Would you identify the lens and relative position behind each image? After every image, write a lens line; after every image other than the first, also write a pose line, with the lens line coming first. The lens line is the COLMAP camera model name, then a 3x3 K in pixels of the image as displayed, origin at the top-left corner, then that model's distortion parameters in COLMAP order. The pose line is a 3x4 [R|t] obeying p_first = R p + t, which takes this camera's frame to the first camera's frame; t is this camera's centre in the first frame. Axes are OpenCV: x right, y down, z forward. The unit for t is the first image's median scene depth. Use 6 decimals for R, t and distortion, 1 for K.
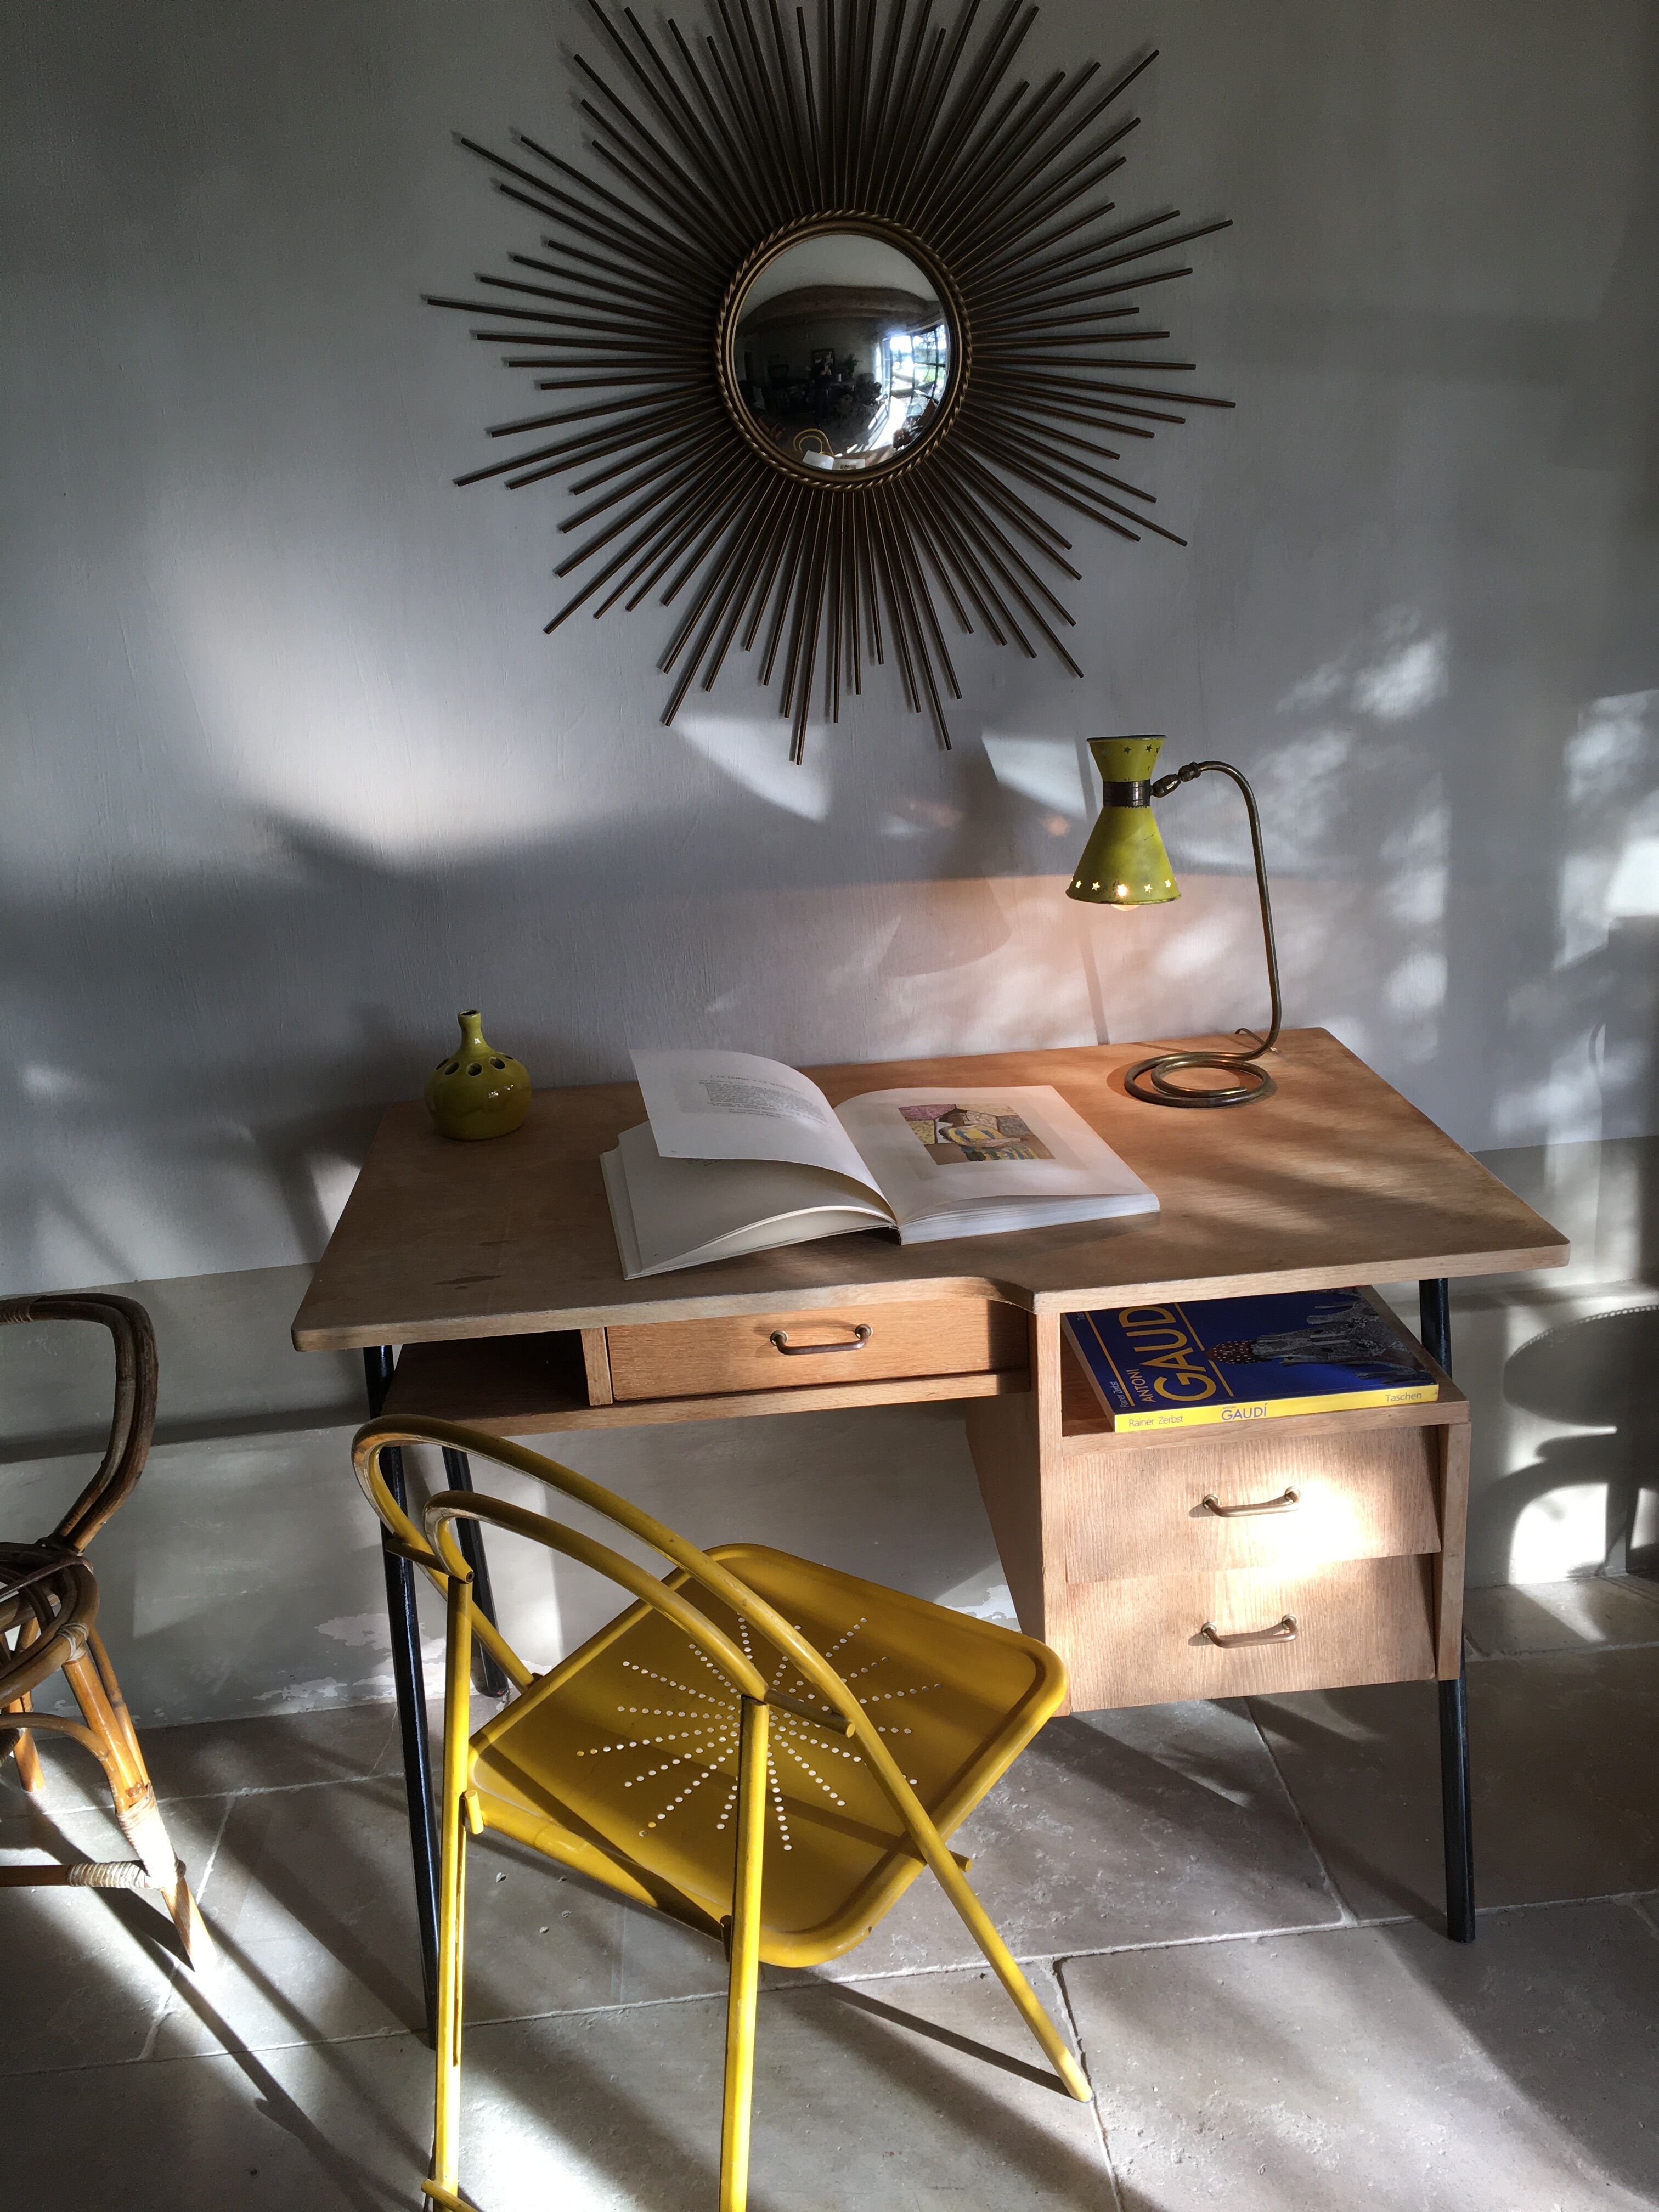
lens RADIAL K [[1864.9, 0, 839.9], [0, 1864.9, 1104.6], [0, 0, 1]] dist [0.089530, -0.122546]
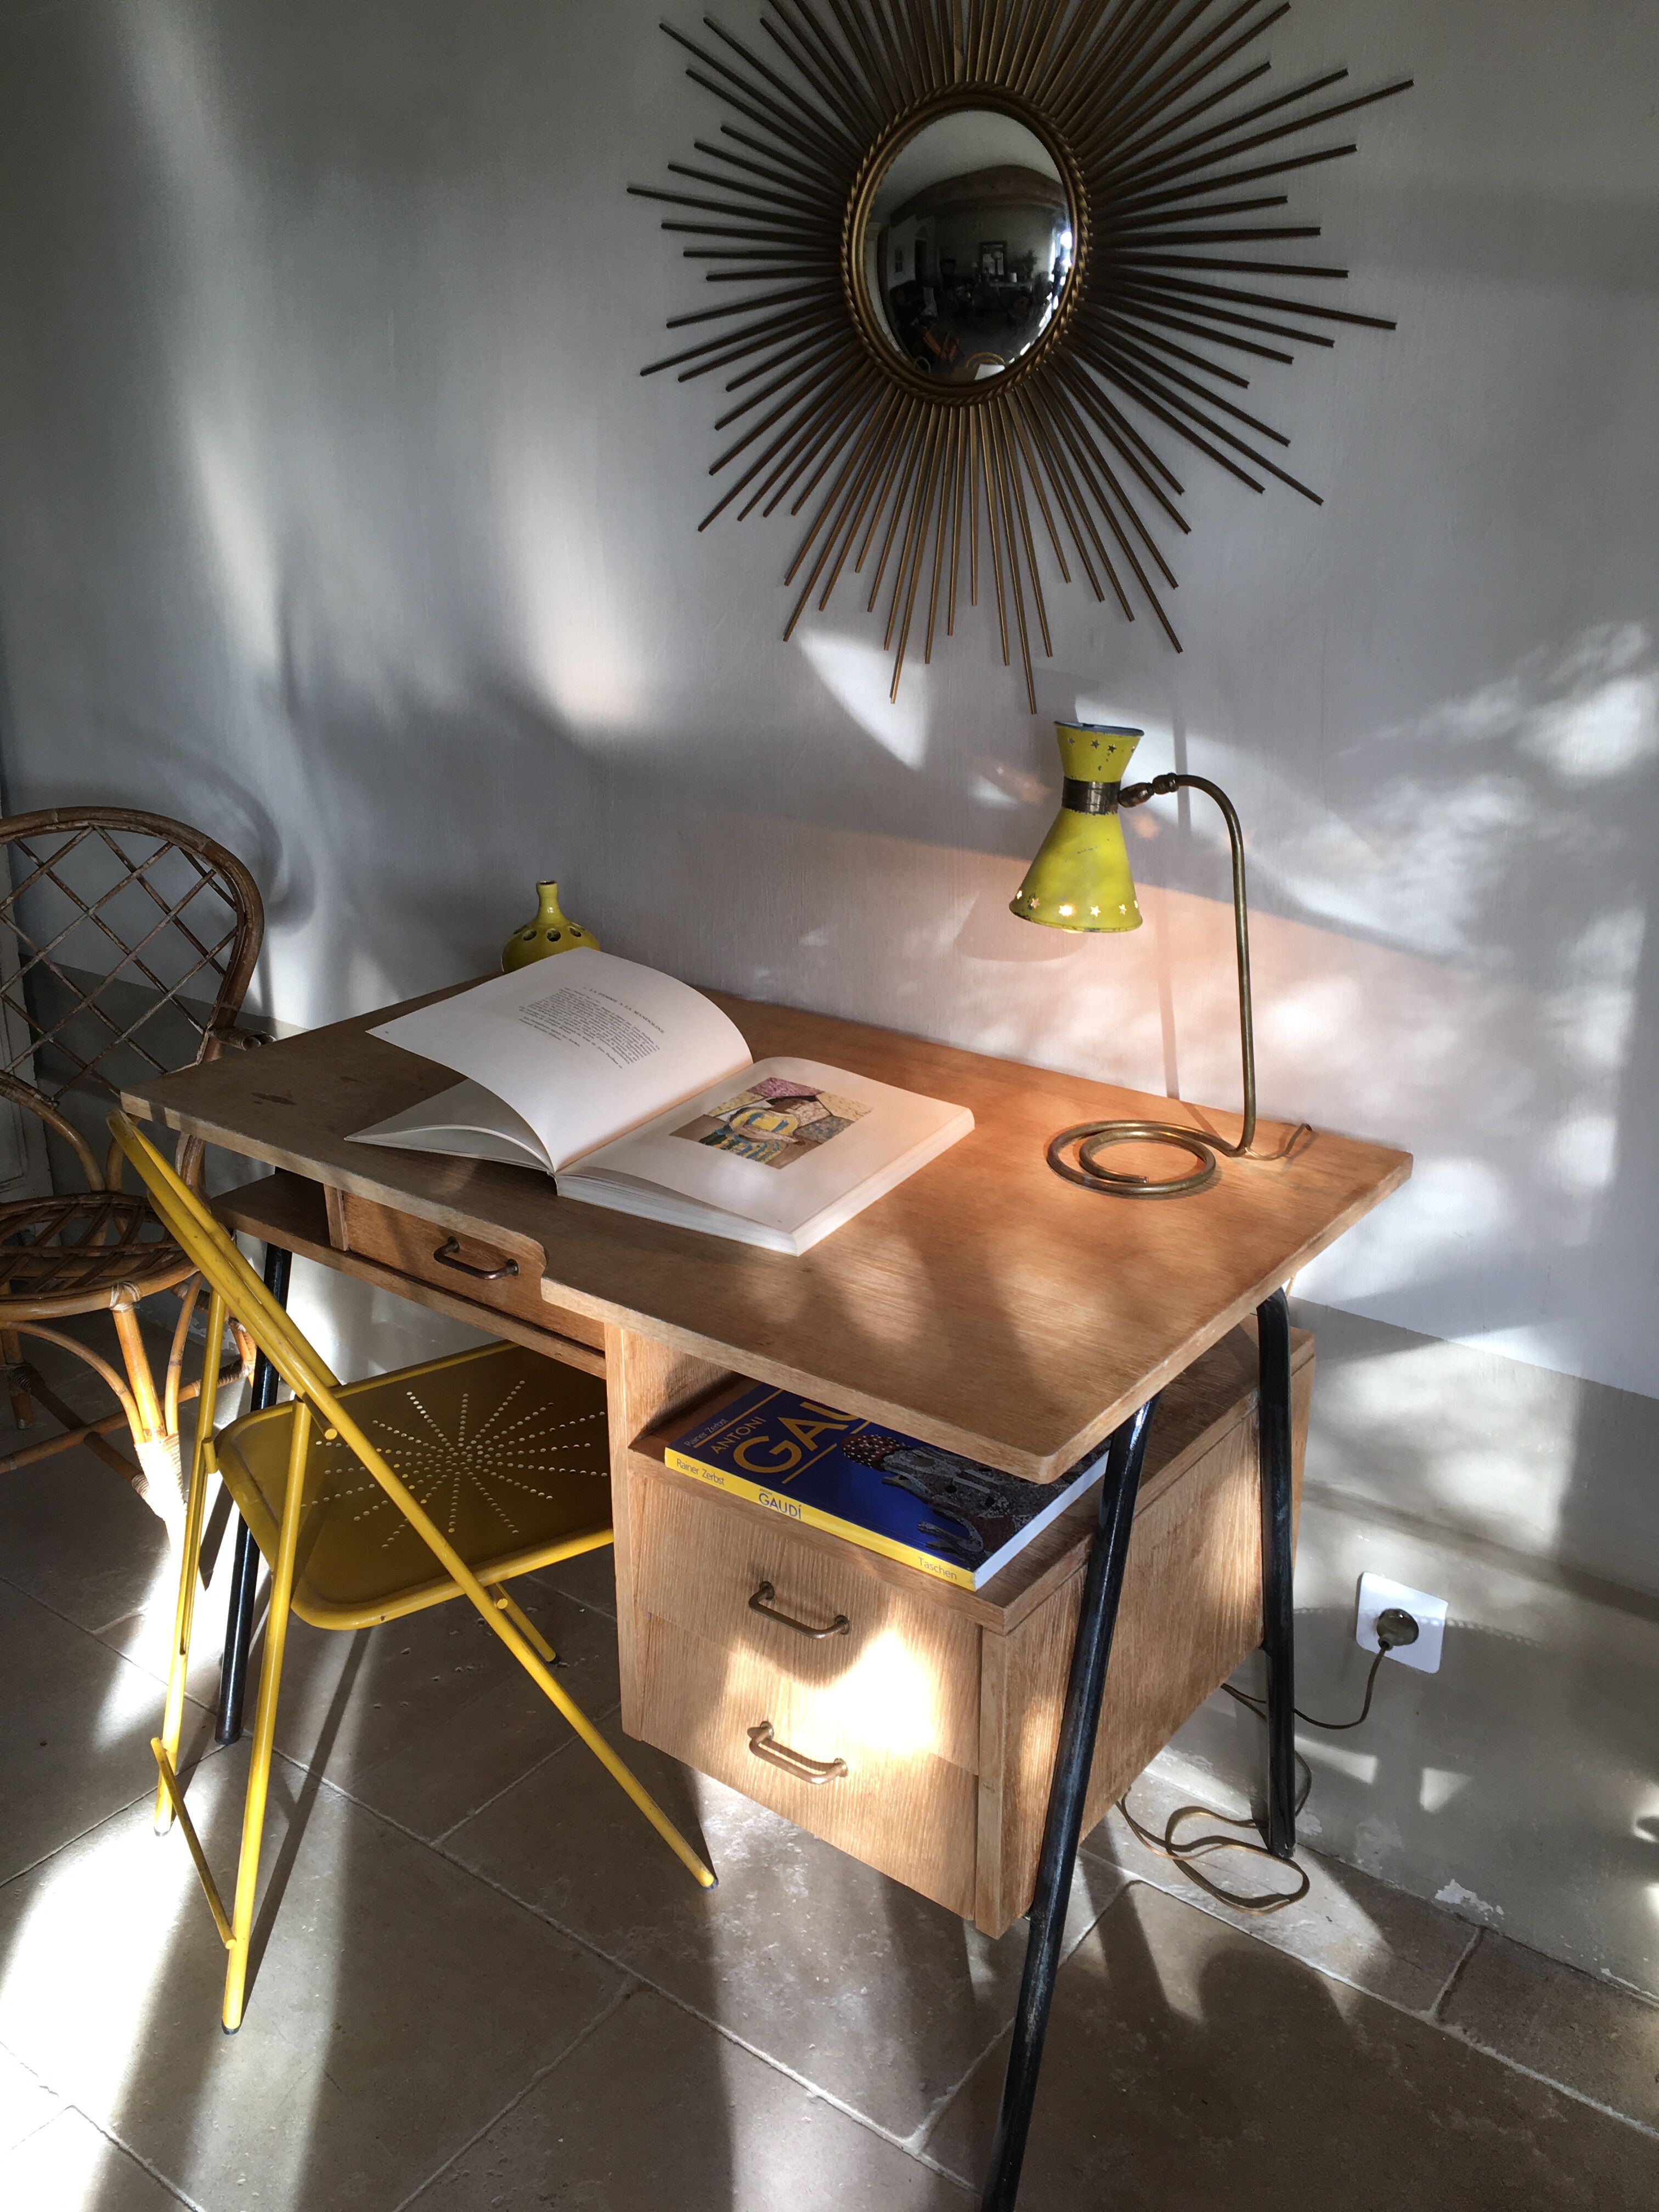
lens RADIAL K [[1864.9, 0, 843.3], [0, 1864.9, 1105.6], [0, 0, 1]] dist [0.089530, -0.122546]
pose [[0.748020, 0.288416, -0.597732, 0.606318], [-0.258362, 0.956136, 0.138029, -0.120210], [0.611323, 0.051183, 0.789724, 0.282124]]
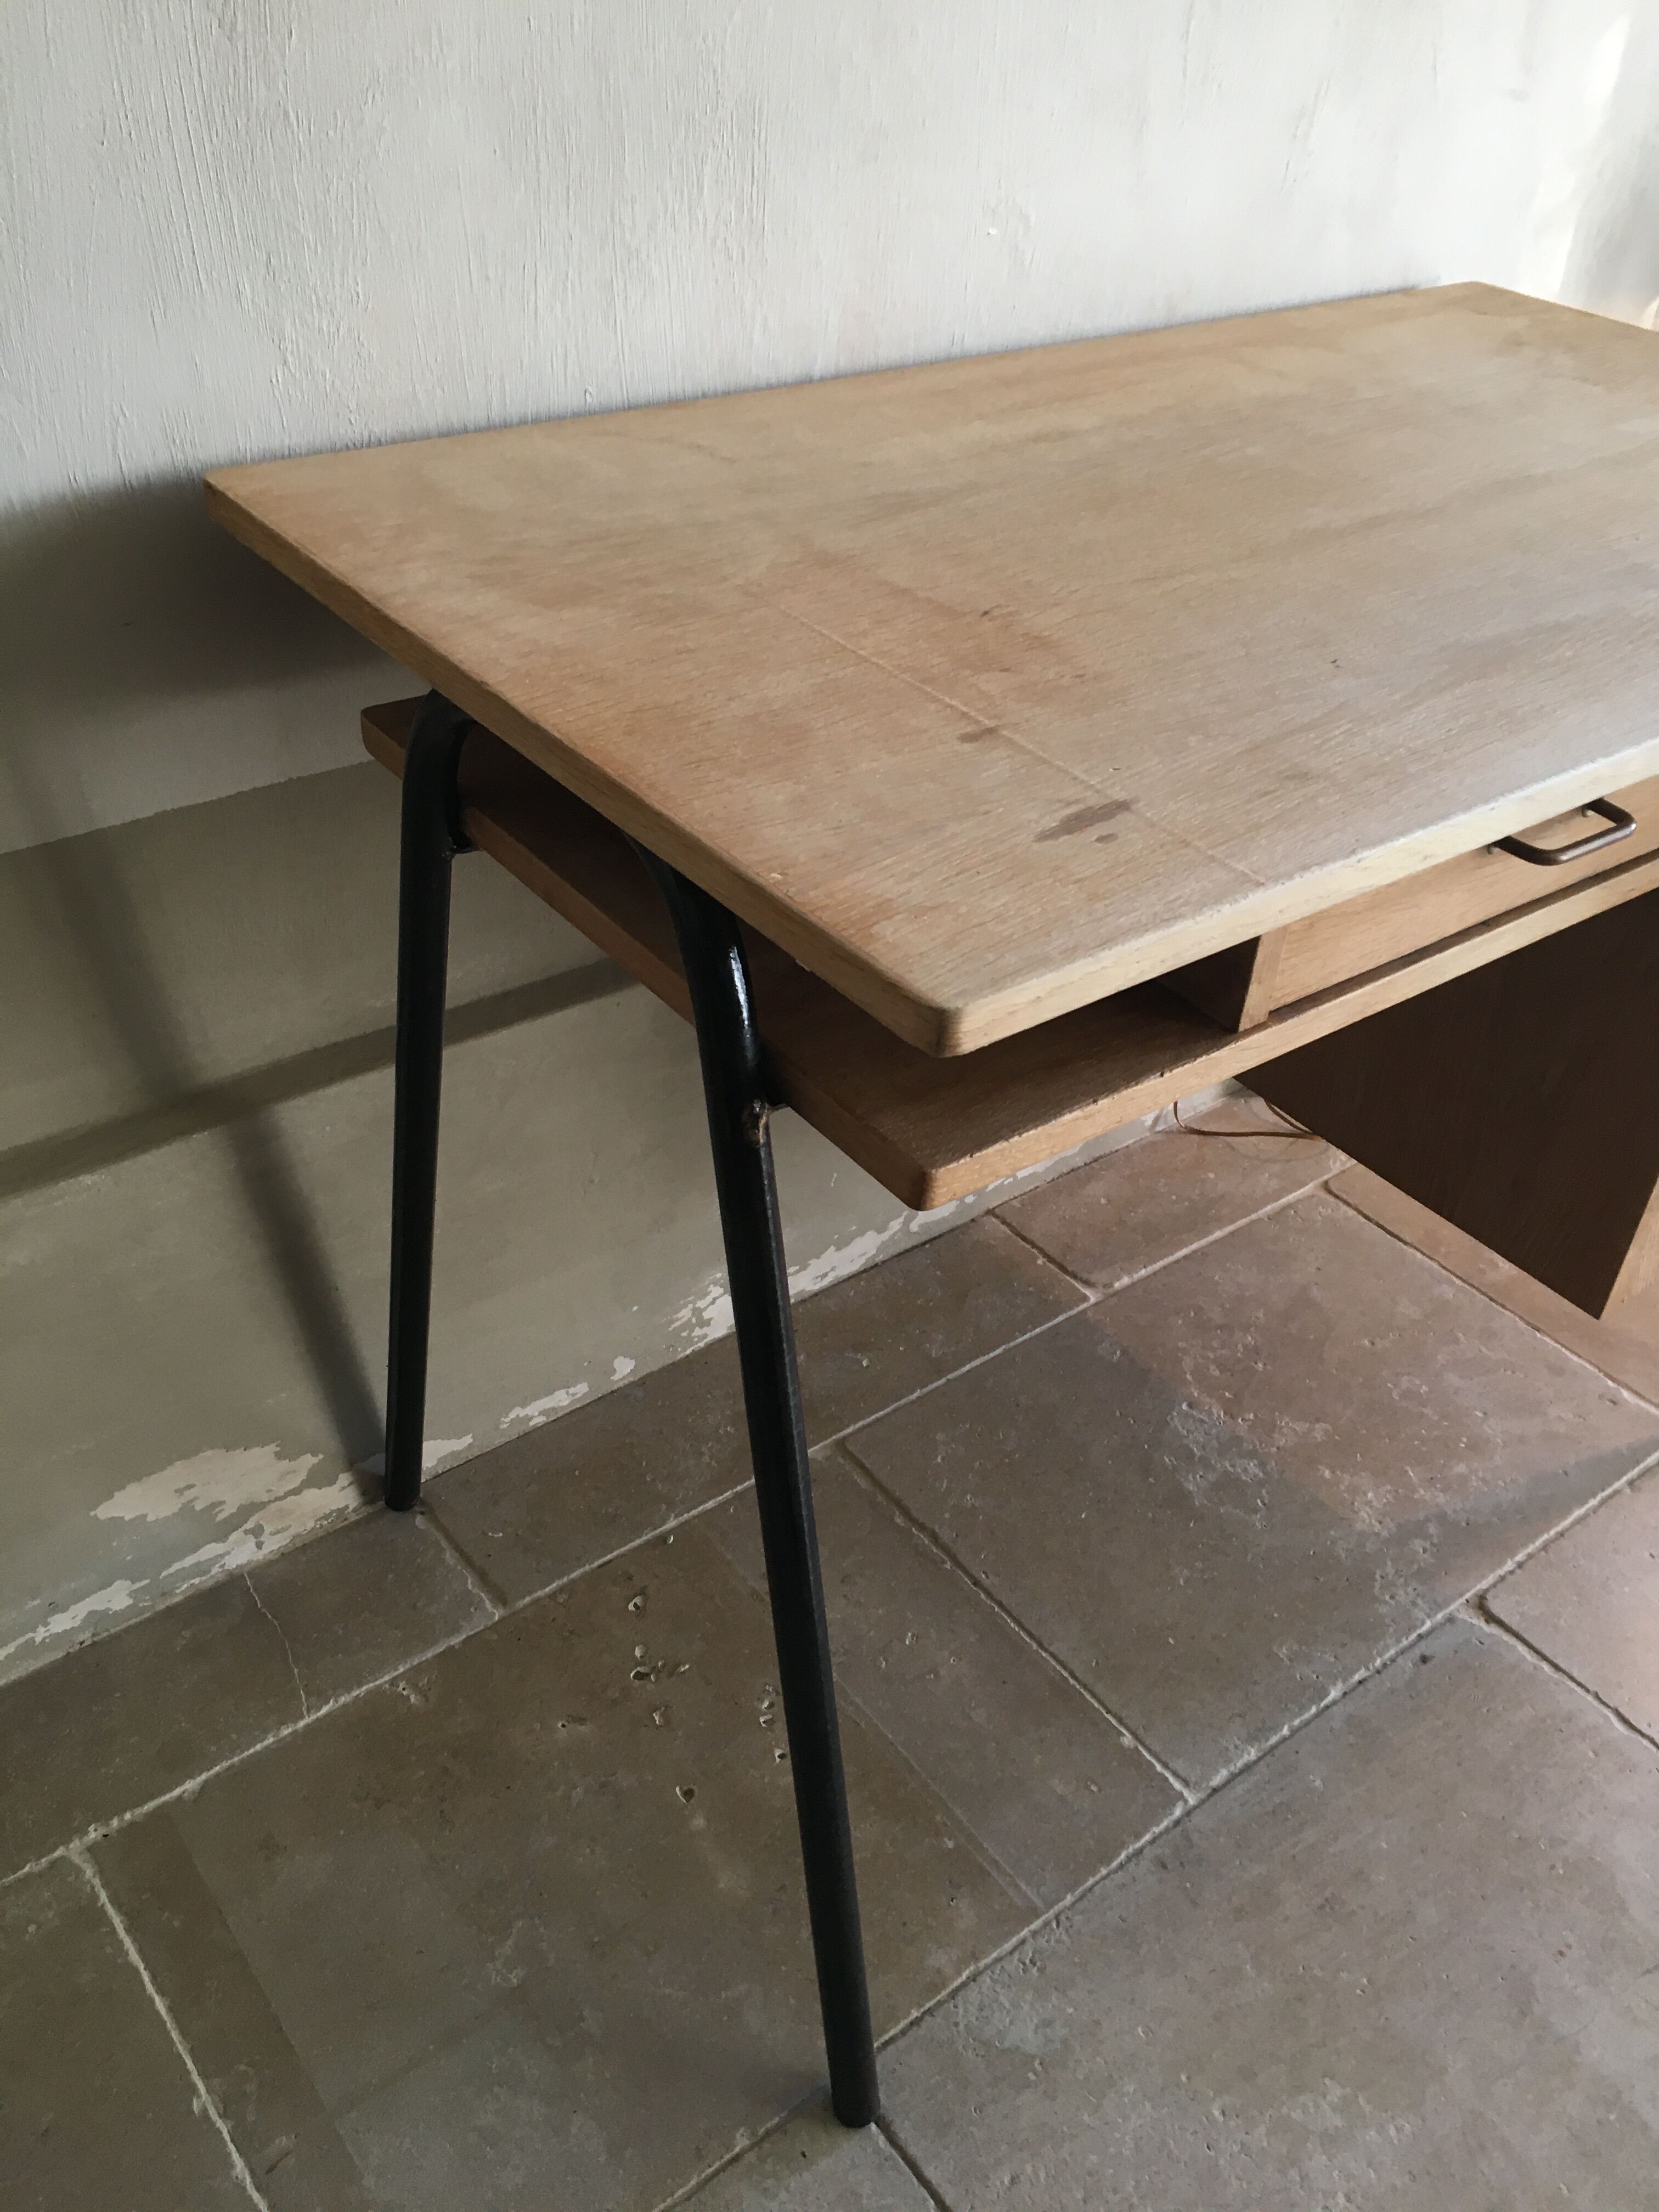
lens RADIAL K [[1864.9, 0, 837.1], [0, 1864.9, 1098.0], [0, 0, 1]] dist [0.089530, -0.122546]
pose [[0.831837, -0.226379, 0.506755, -0.414812], [0.068494, 0.947929, 0.311029, 0.012362], [-0.550778, -0.224016, 0.804028, 0.561748]]
